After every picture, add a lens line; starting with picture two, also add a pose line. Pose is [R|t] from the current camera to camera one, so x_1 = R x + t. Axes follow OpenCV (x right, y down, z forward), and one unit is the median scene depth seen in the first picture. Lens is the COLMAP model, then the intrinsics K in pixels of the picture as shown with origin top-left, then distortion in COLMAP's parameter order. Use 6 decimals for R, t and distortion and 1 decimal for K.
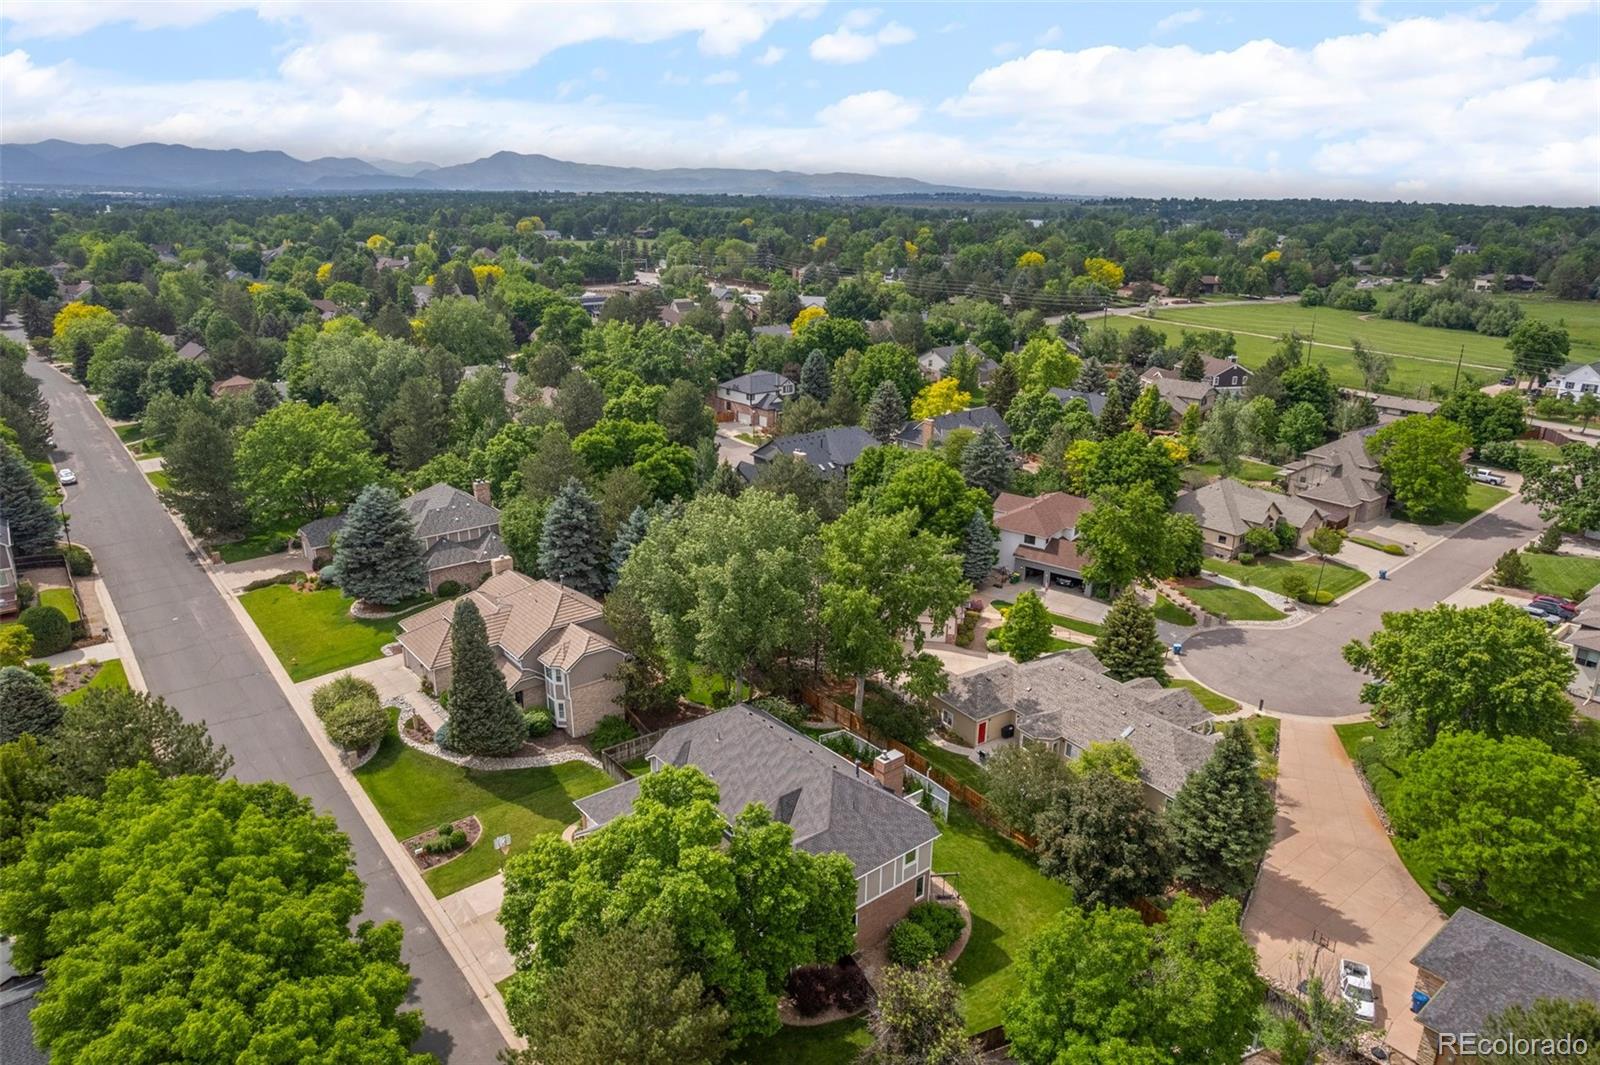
lens RADIAL K [[1016.2, 0, 799.4], [0, 1016.2, 535.1], [0, 0, 1]] dist [-0.003893, 0.002309]
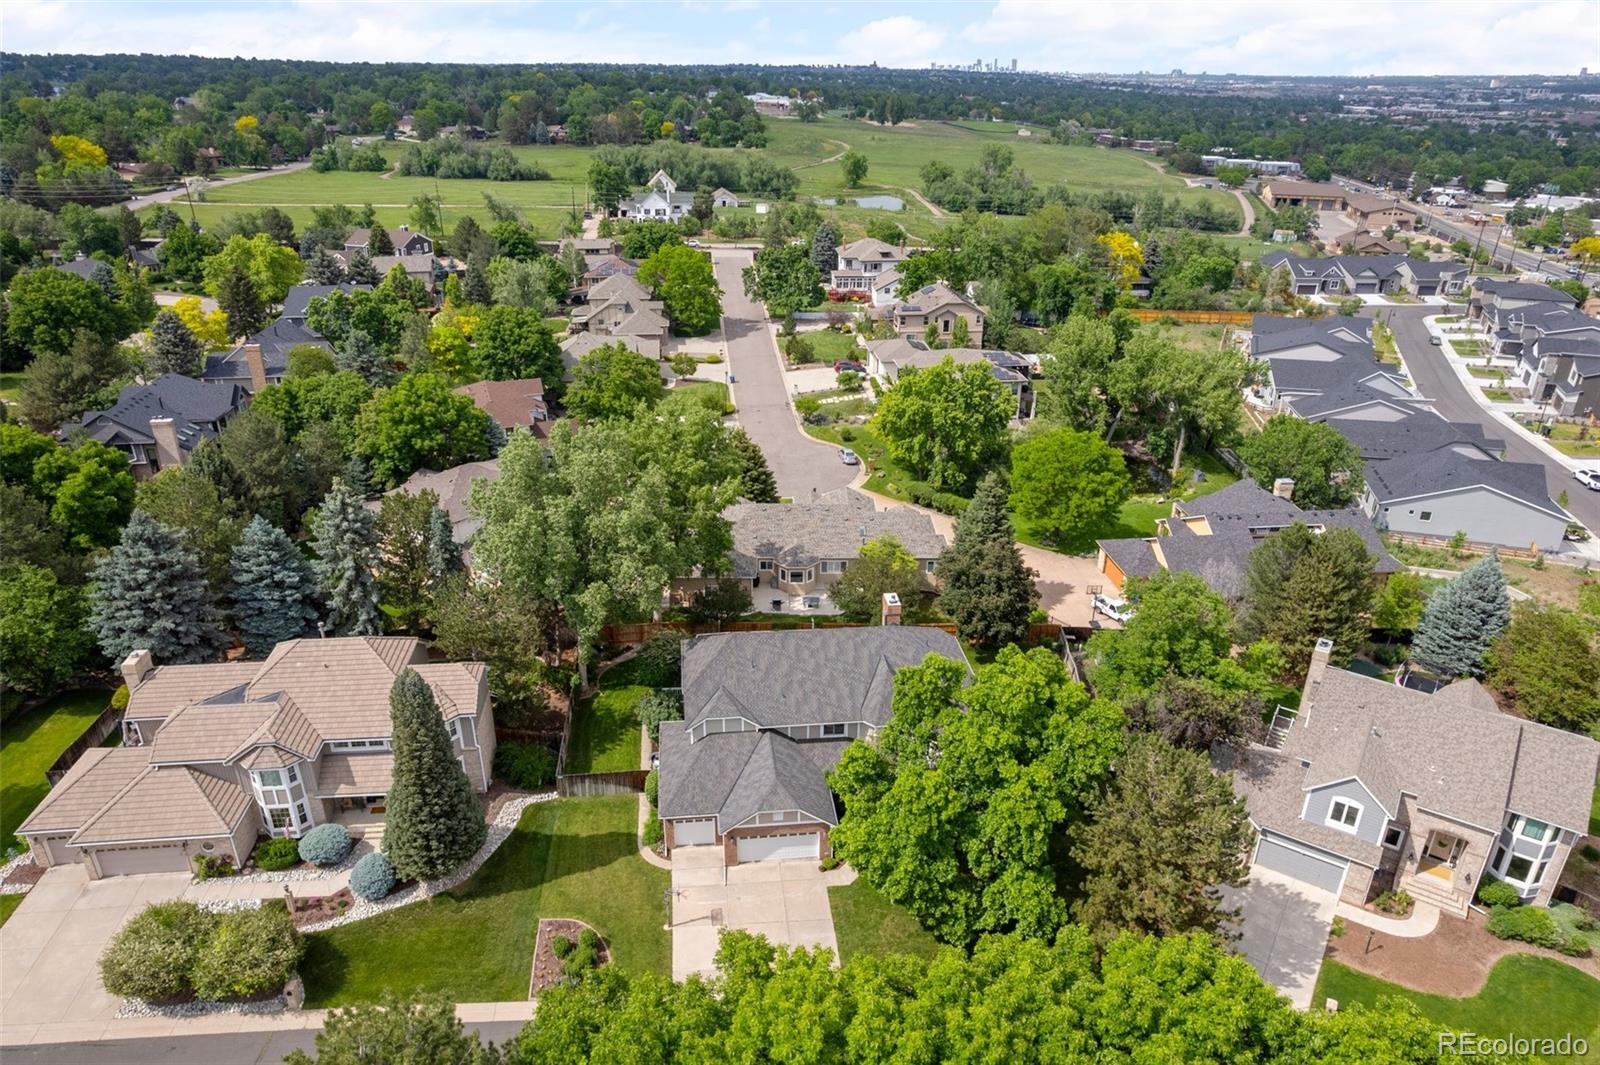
lens RADIAL K [[1016.2, 0, 798.7], [0, 1016.2, 529.5], [0, 0, 1]] dist [-0.003893, 0.002309]
pose [[0.576828, -0.357913, 0.734280, -0.168093], [0.270417, 0.931884, 0.241801, -0.032722], [-0.770807, 0.059084, 0.634323, 0.086755]]
